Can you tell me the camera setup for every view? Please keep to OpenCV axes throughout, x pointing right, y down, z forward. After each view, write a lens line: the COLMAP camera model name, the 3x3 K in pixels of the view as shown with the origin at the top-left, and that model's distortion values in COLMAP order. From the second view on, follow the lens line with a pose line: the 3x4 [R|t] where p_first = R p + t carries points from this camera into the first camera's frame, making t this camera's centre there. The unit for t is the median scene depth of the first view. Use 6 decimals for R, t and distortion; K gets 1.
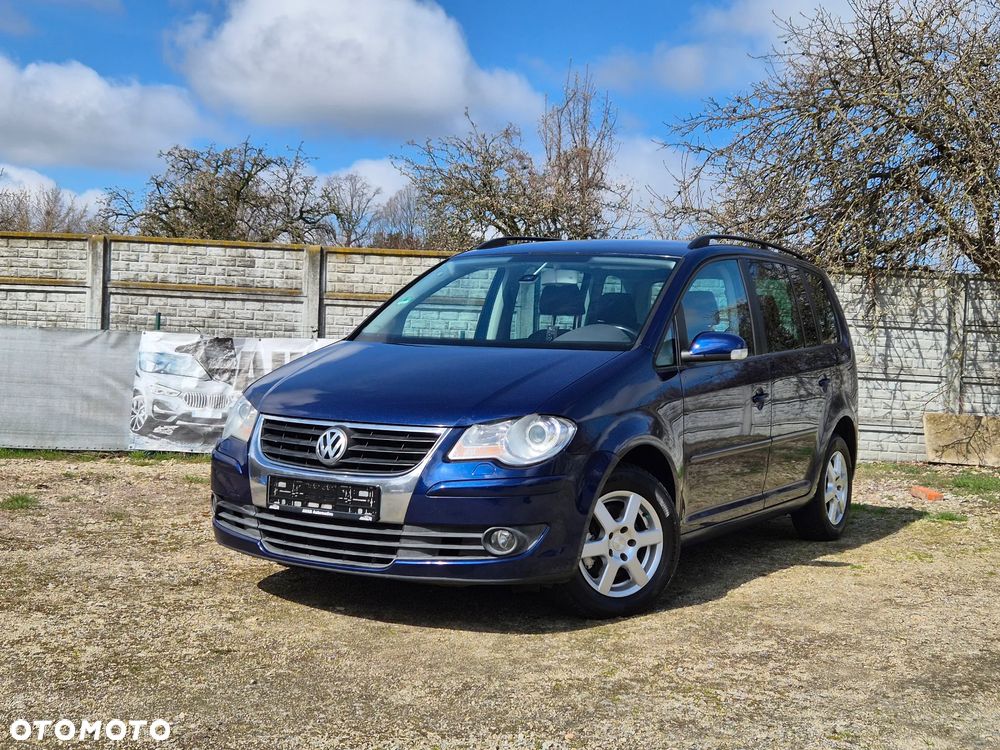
lens RADIAL K [[1359.4, 0, 507.3], [0, 1359.4, 375.7], [0, 0, 1]] dist [0.083844, -0.007012]
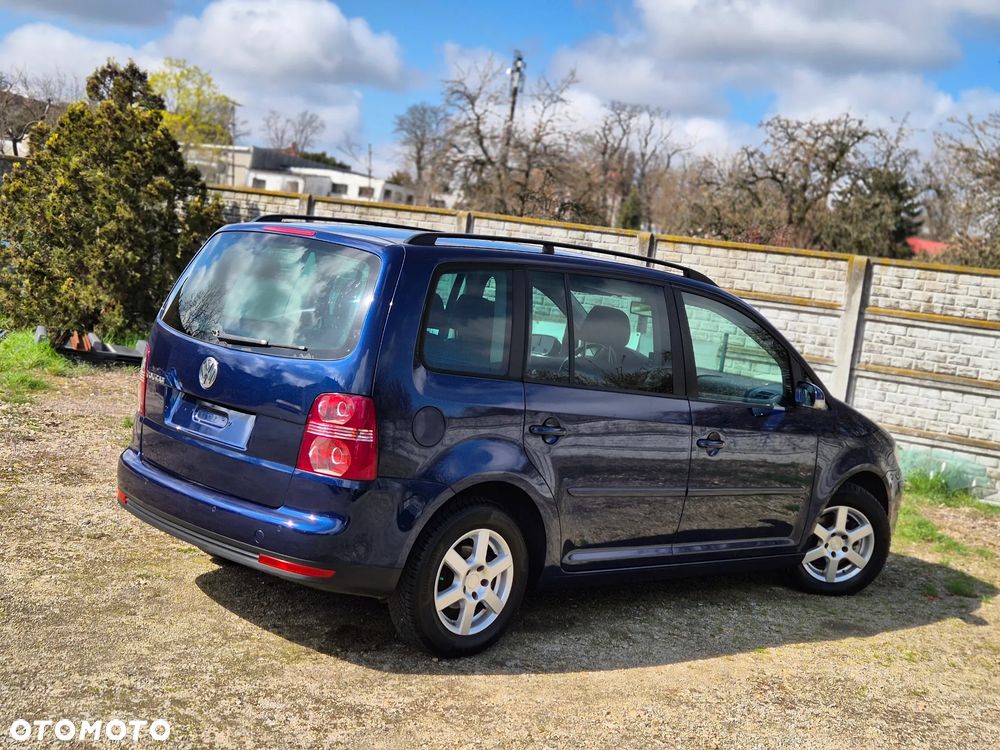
lens RADIAL K [[1357.9, 0, 491.6], [0, 1357.9, 376.0], [0, 0, 1]] dist [0.087656, -0.043353]
pose [[0.861616, 0.114673, -0.494436, 0.310343], [-0.100959, 0.993399, 0.054463, -0.039348], [0.497418, 0.002992, 0.867506, 0.090874]]
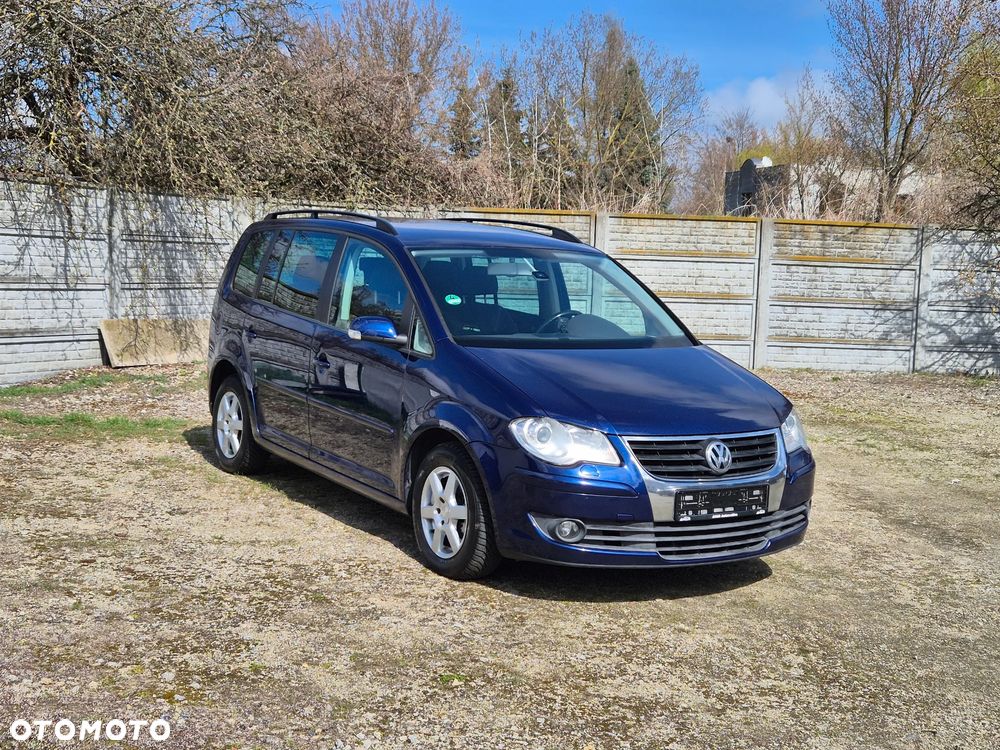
lens RADIAL K [[1365.7, 0, 485.2], [0, 1365.7, 368.1], [0, 0, 1]] dist [0.088015, 0.011822]
pose [[0.472920, -0.102450, 0.875129, -0.558430], [-0.003838, 0.992968, 0.118319, -0.072031], [-0.881097, -0.059315, 0.469202, 0.291622]]
